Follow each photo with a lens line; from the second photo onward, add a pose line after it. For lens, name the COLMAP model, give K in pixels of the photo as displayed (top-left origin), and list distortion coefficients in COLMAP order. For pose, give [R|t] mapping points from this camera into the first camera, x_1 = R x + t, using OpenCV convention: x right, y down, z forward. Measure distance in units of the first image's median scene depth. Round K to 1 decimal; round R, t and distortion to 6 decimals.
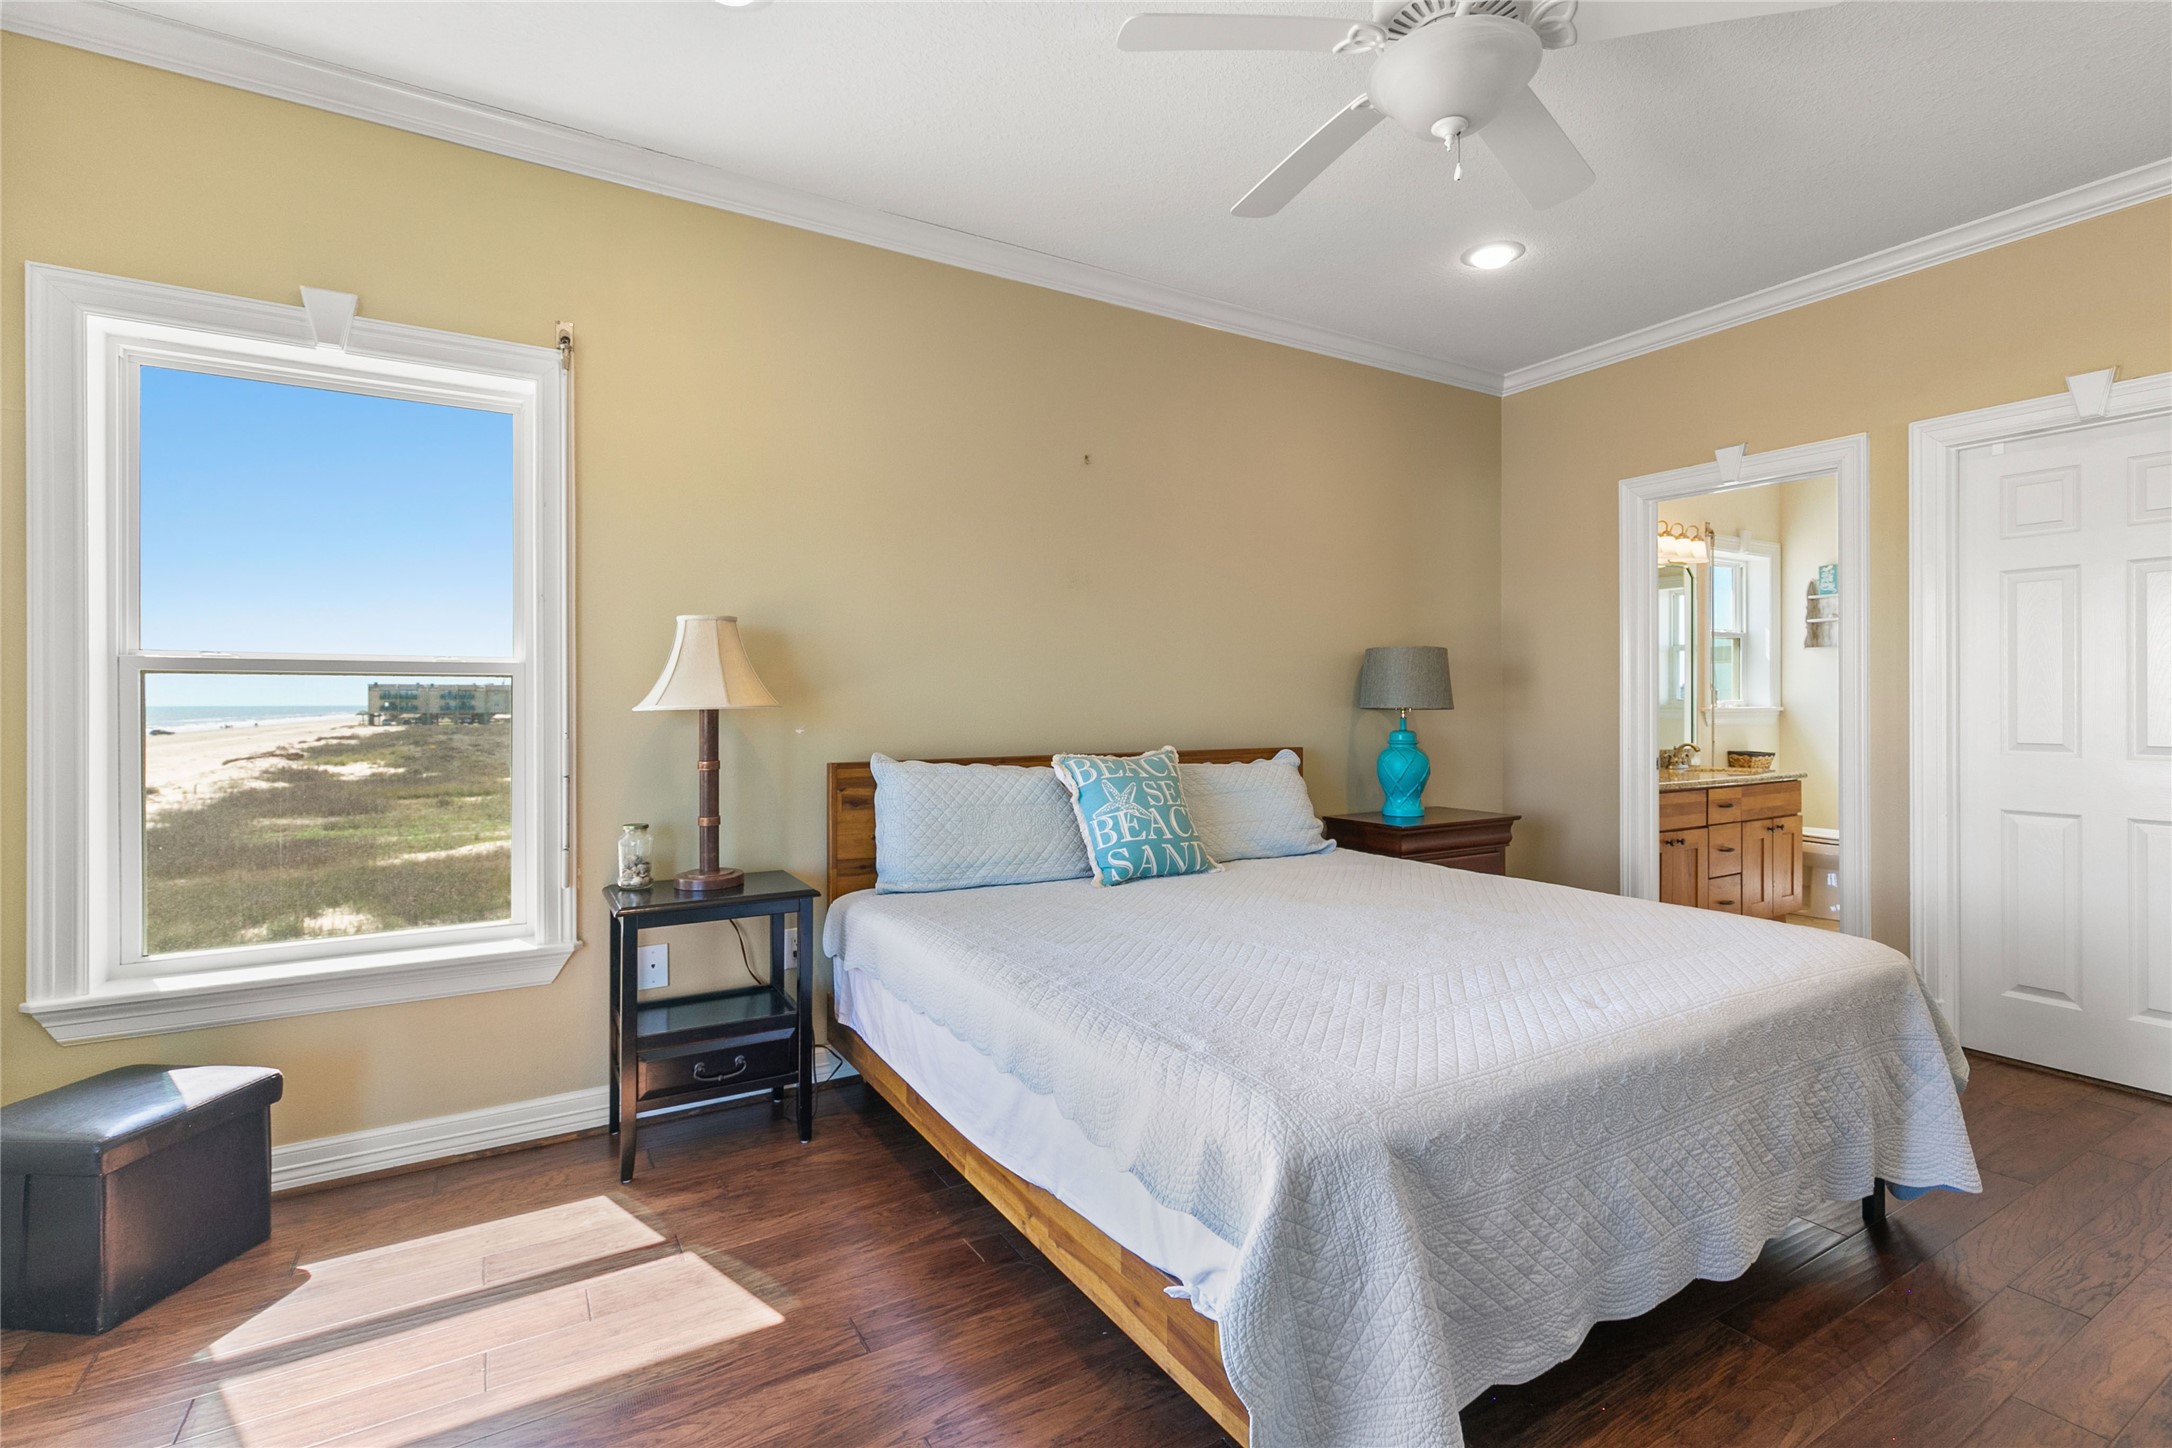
lens RADIAL K [[1010.5, 0, 1083.4], [0, 1010.5, 691.6], [0, 0, 1]] dist [0.028063, -0.008780]
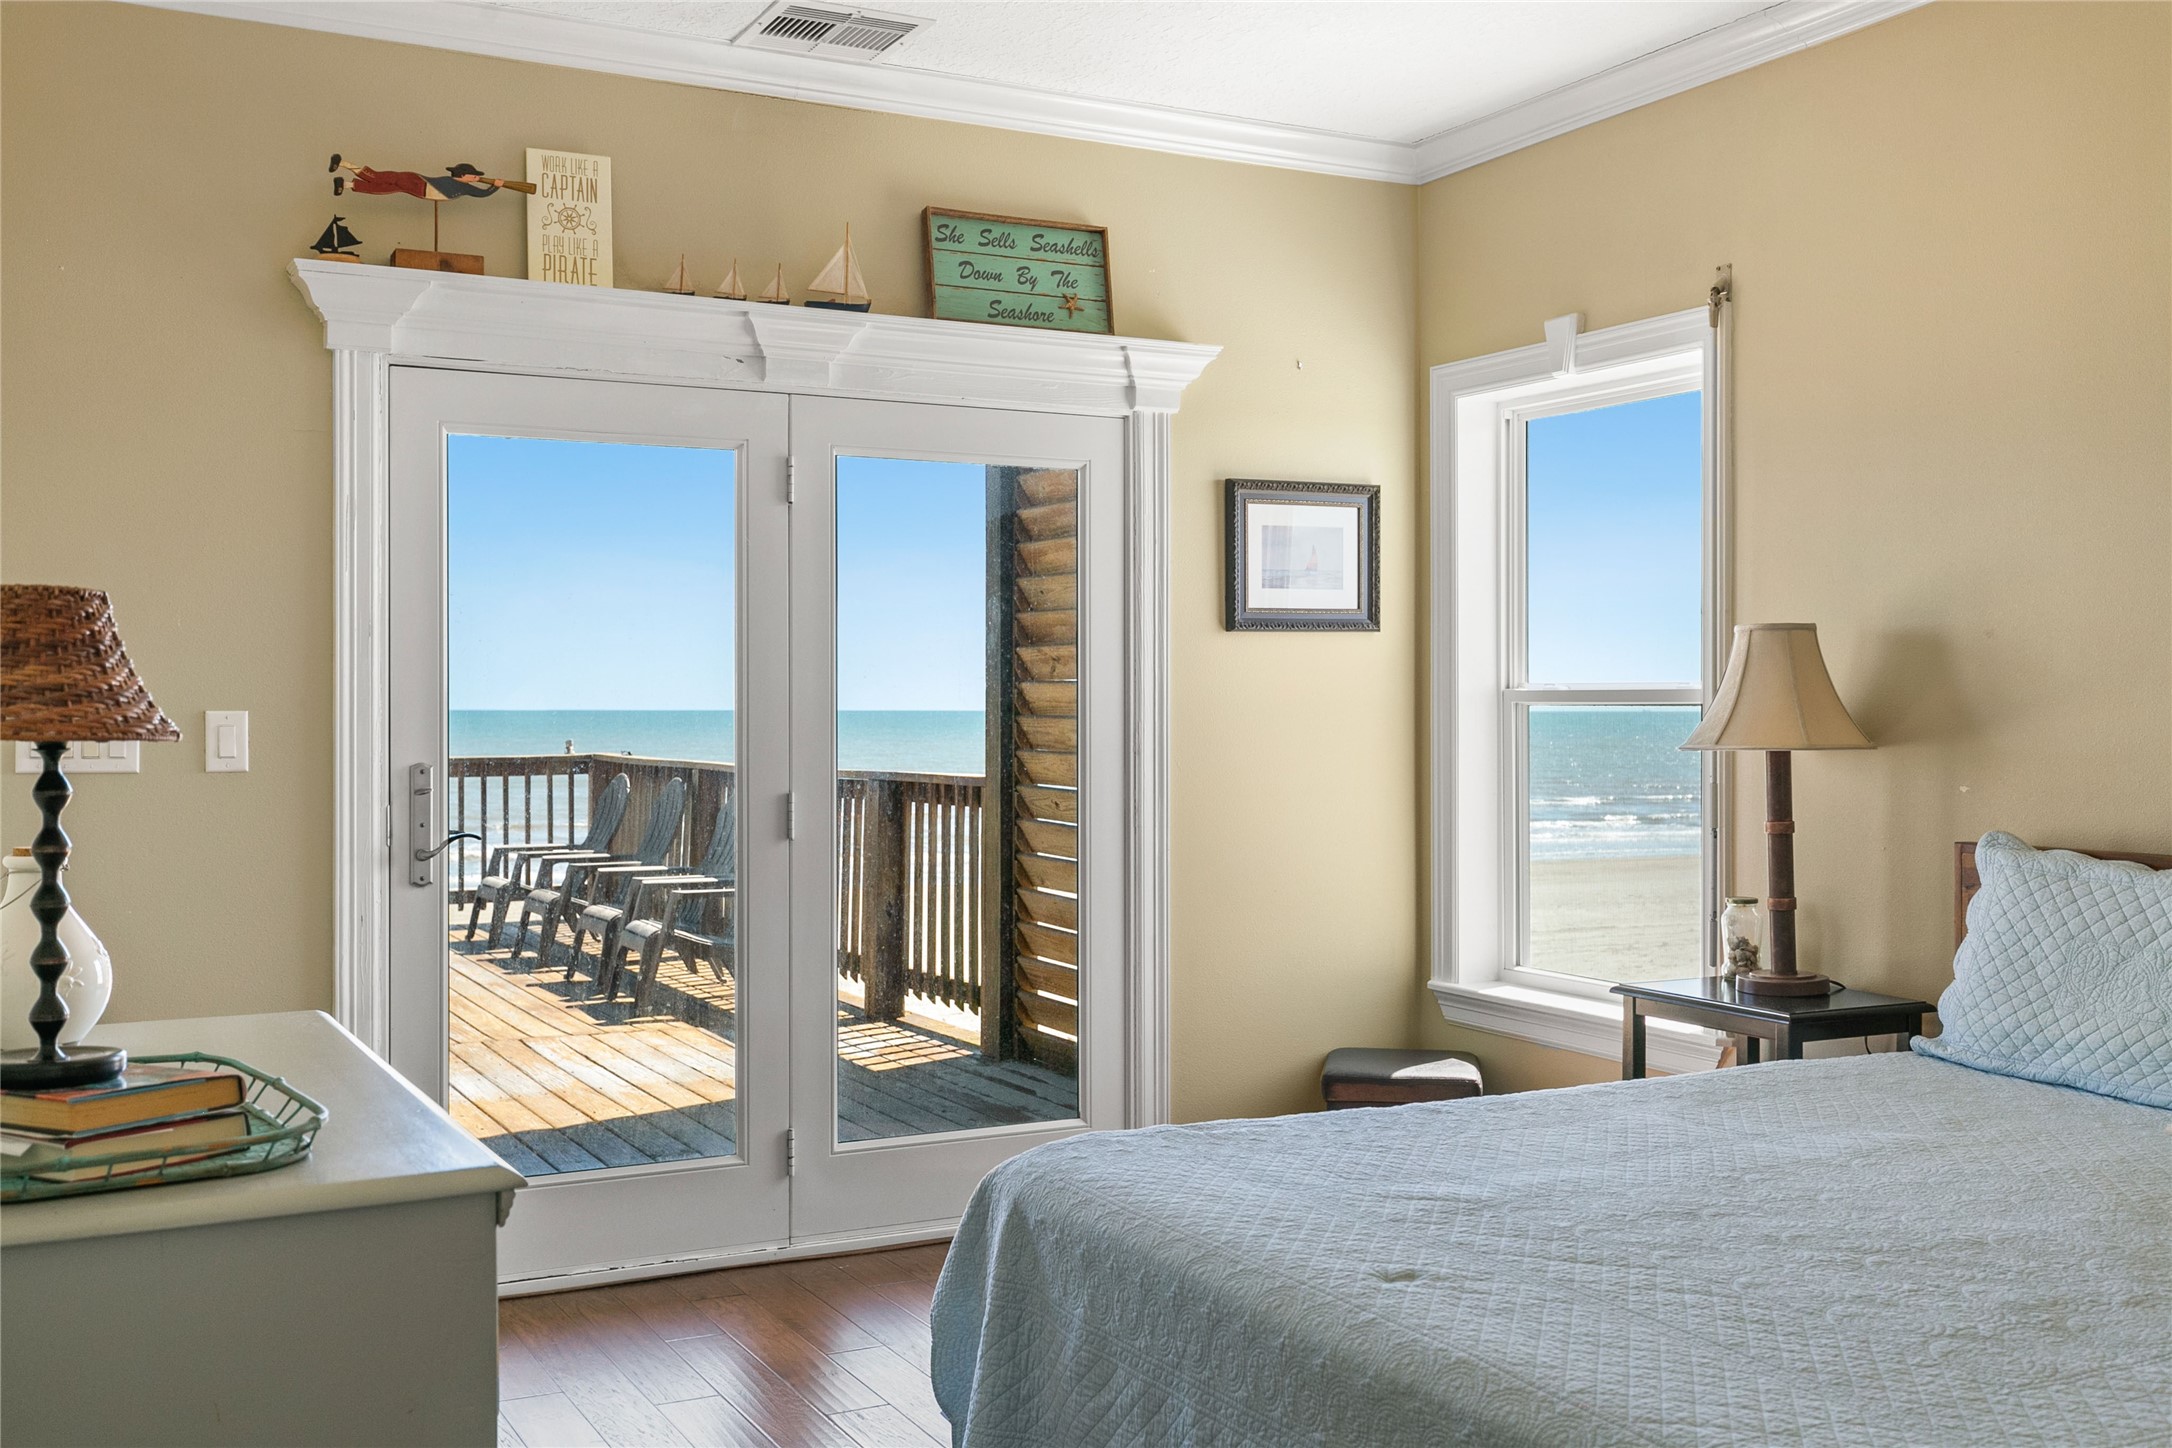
lens RADIAL K [[2074.3, 0, 1086.0], [0, 2074.3, 724.0], [0, 0, 1]] dist [-0.010553, -0.001682]
pose [[-0.059783, 0.008488, -0.998175, 1.171488], [0.009523, 0.999923, 0.007932, -0.019136], [0.998166, -0.009031, -0.059859, 0.606685]]
